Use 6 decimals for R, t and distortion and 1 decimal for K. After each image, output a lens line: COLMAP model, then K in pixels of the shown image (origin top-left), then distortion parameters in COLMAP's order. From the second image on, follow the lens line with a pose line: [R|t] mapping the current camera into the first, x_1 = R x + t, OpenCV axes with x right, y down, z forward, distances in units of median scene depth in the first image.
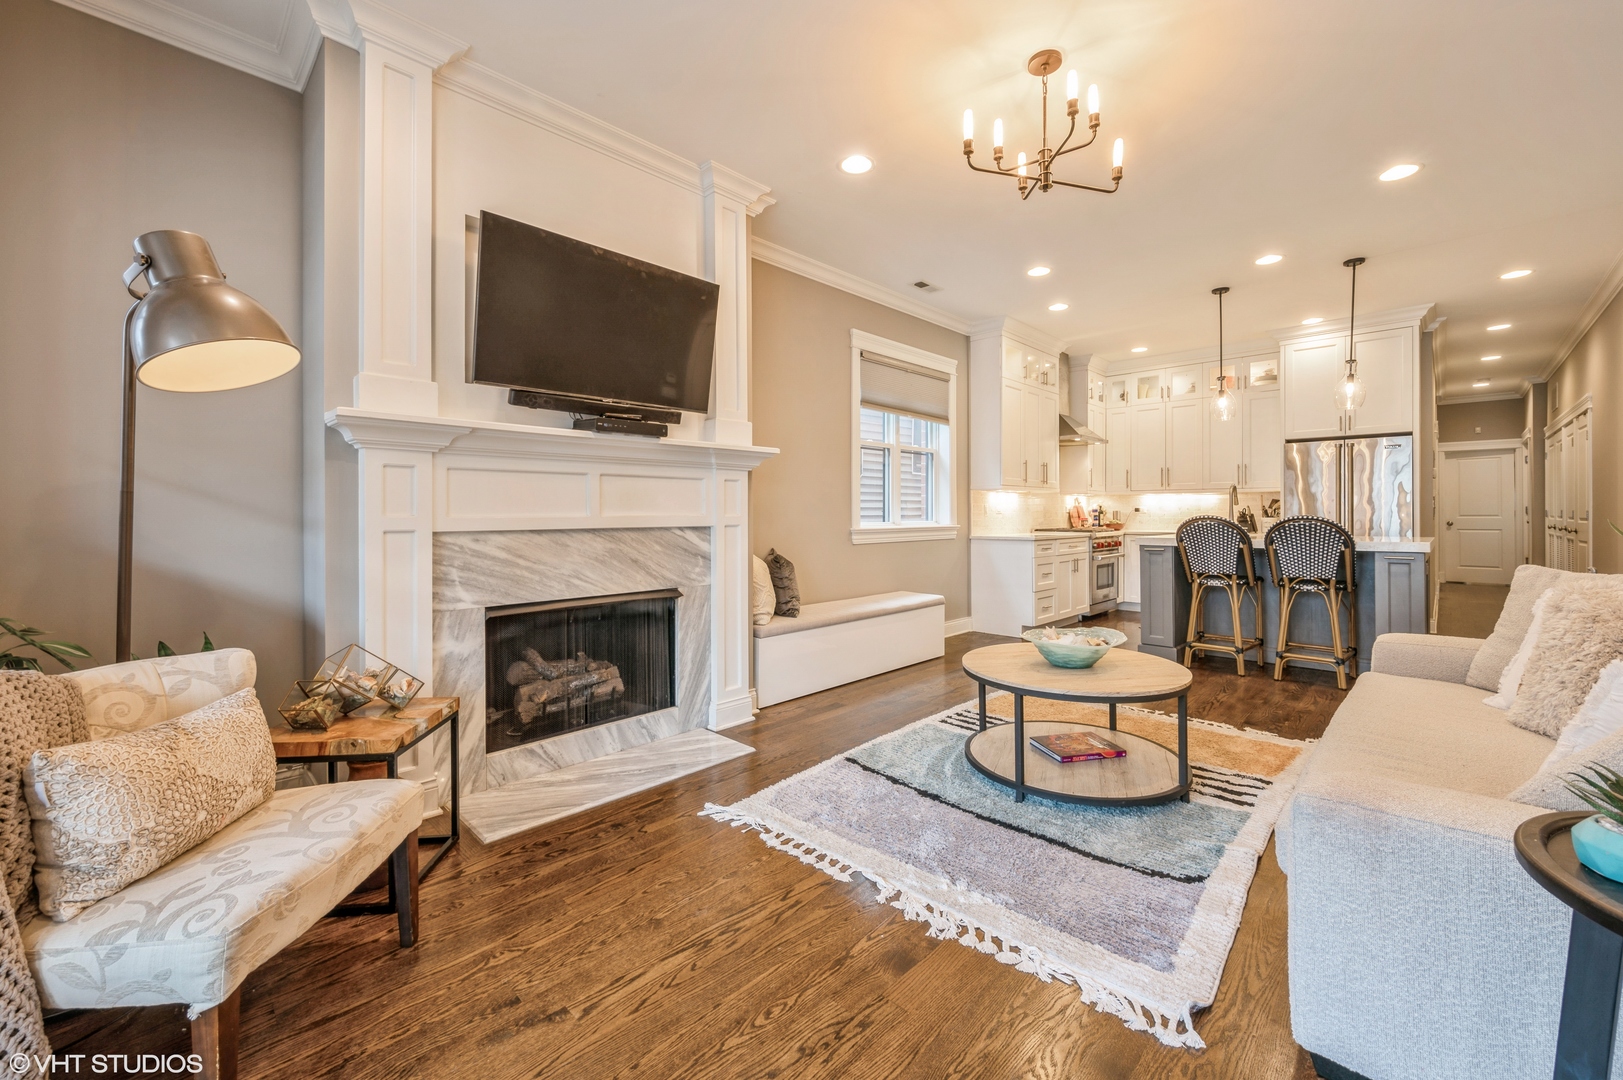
lens RADIAL K [[648.5, 0, 815.2], [0, 648.5, 512.1], [0, 0, 1]] dist [-0.000740, -0.000160]
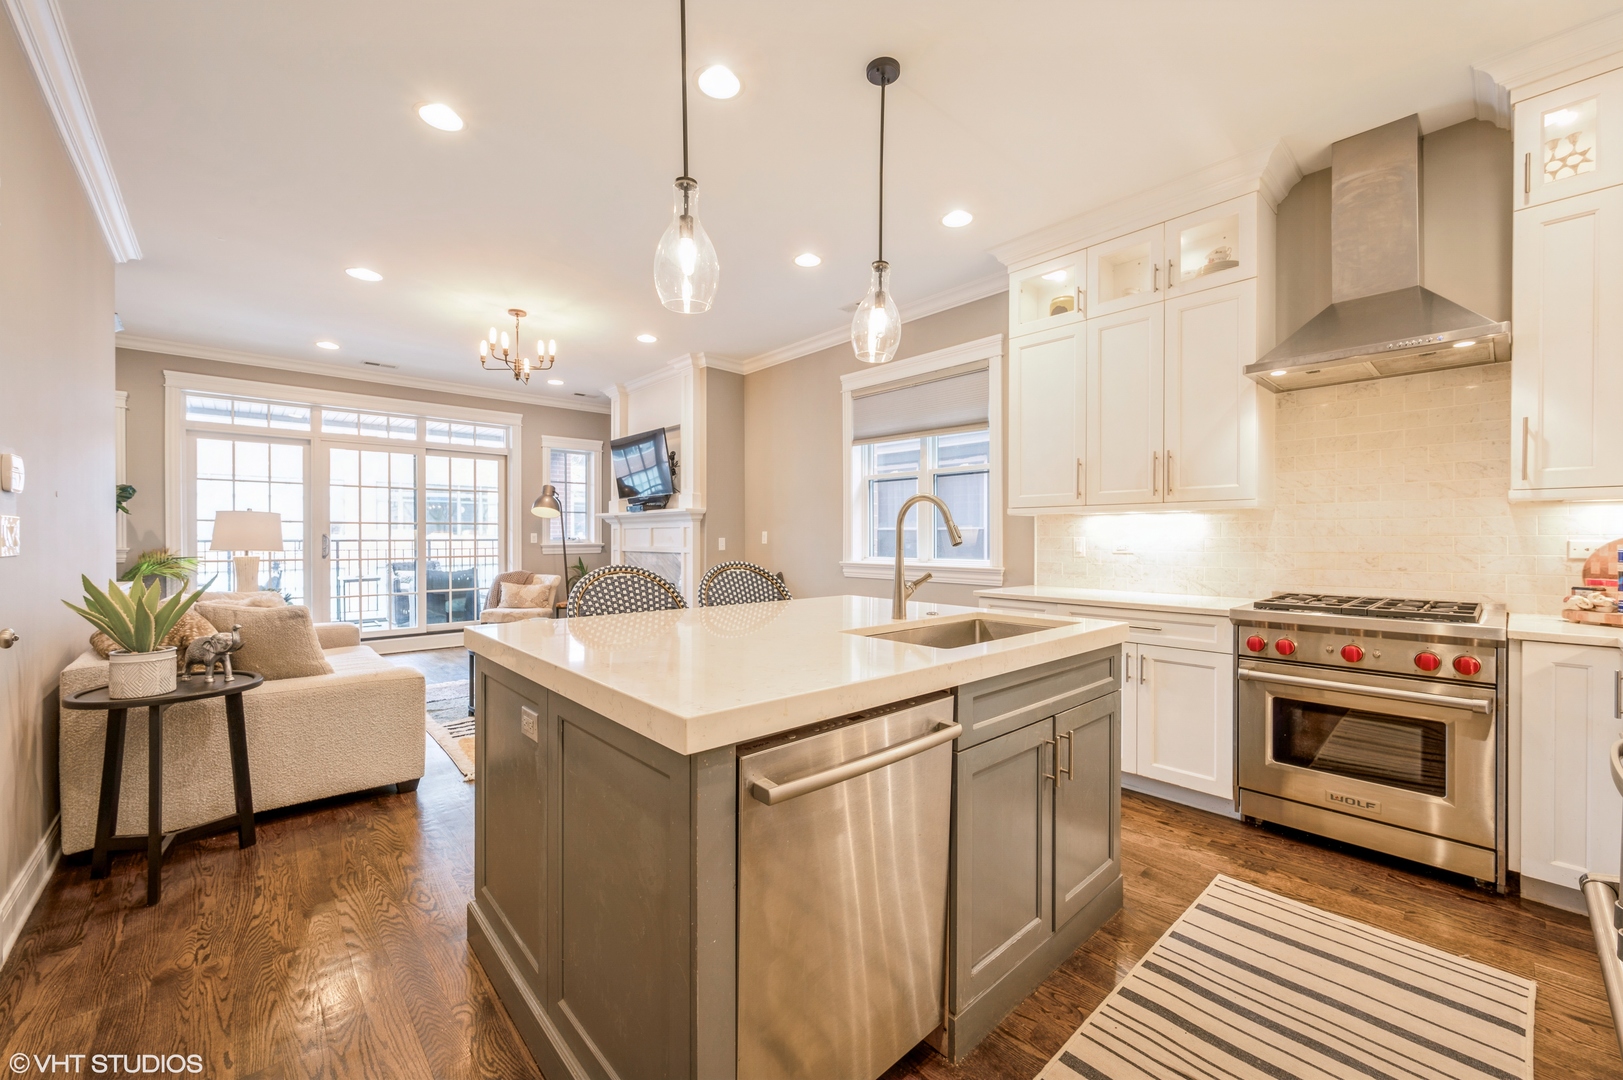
lens RADIAL K [[636.2, 0, 814.8], [0, 636.2, 542.0], [0, 0, 1]] dist [-0.002326, -0.000062]
pose [[-0.057066, 0.011339, -0.998306, 1.236147], [0.003517, 0.999932, 0.011156, -0.021495], [0.998364, -0.002874, -0.057102, 1.124354]]
